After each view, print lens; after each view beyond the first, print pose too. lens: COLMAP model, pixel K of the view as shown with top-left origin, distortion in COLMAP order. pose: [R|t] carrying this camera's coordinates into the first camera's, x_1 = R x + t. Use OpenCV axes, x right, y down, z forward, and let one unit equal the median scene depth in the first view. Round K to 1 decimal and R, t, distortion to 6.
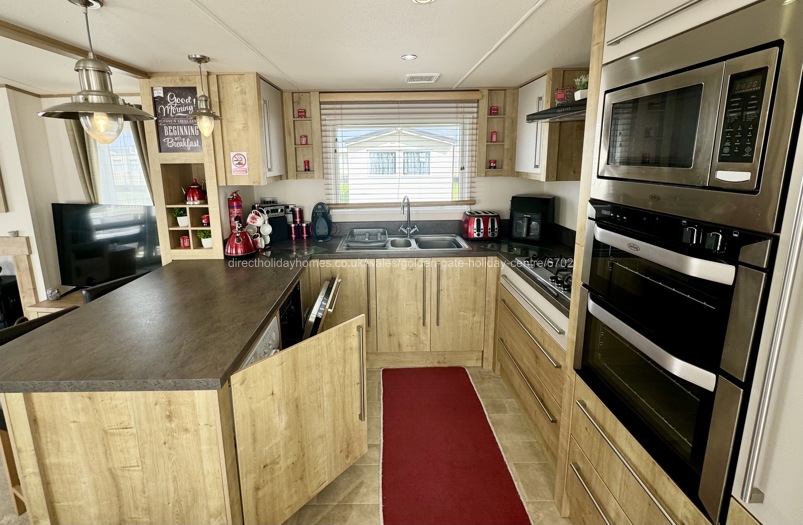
lens RADIAL K [[335.6, 0, 383.7], [0, 335.6, 214.2], [0, 0, 1]] dist [-0.003007, 0.000065]
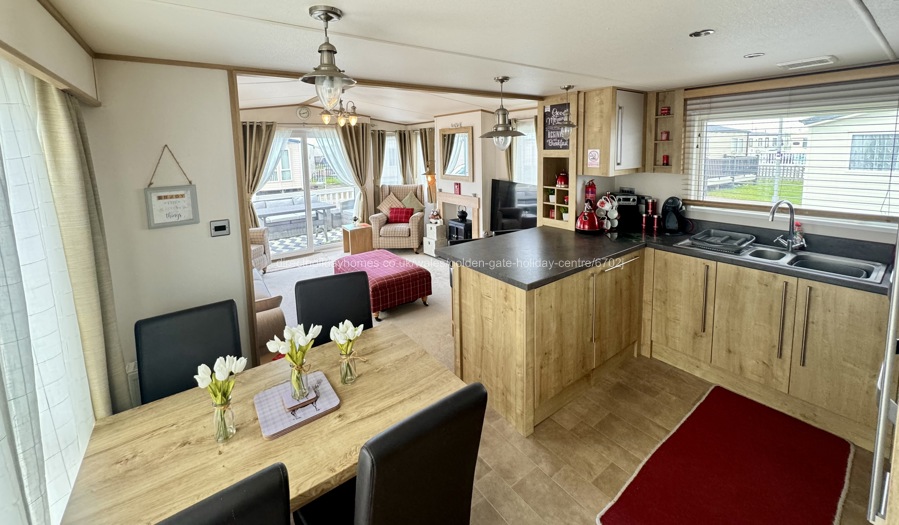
lens RADIAL K [[358.9, 0, 453.1], [0, 358.9, 187.6], [0, 0, 1]] dist [-0.000479, 0.000687]
pose [[0.596509, 0.089728, -0.797575, 0.319112], [-0.121511, 0.992373, 0.020765, -0.004787], [0.793355, 0.084527, 0.602862, -0.214577]]
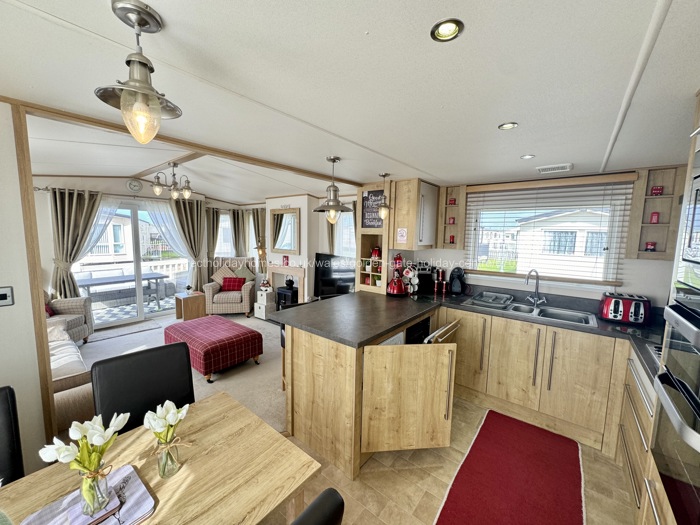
lens RADIAL K [[278.2, 0, 350.4], [0, 278.2, 263.1], [0, 0, 1]] dist [0.001439, 0.000109]
pose [[0.777210, 0.097434, -0.621652, 0.189372], [-0.134849, 0.990777, -0.013304, 0.024001], [0.614622, 0.094169, 0.783181, -0.146570]]
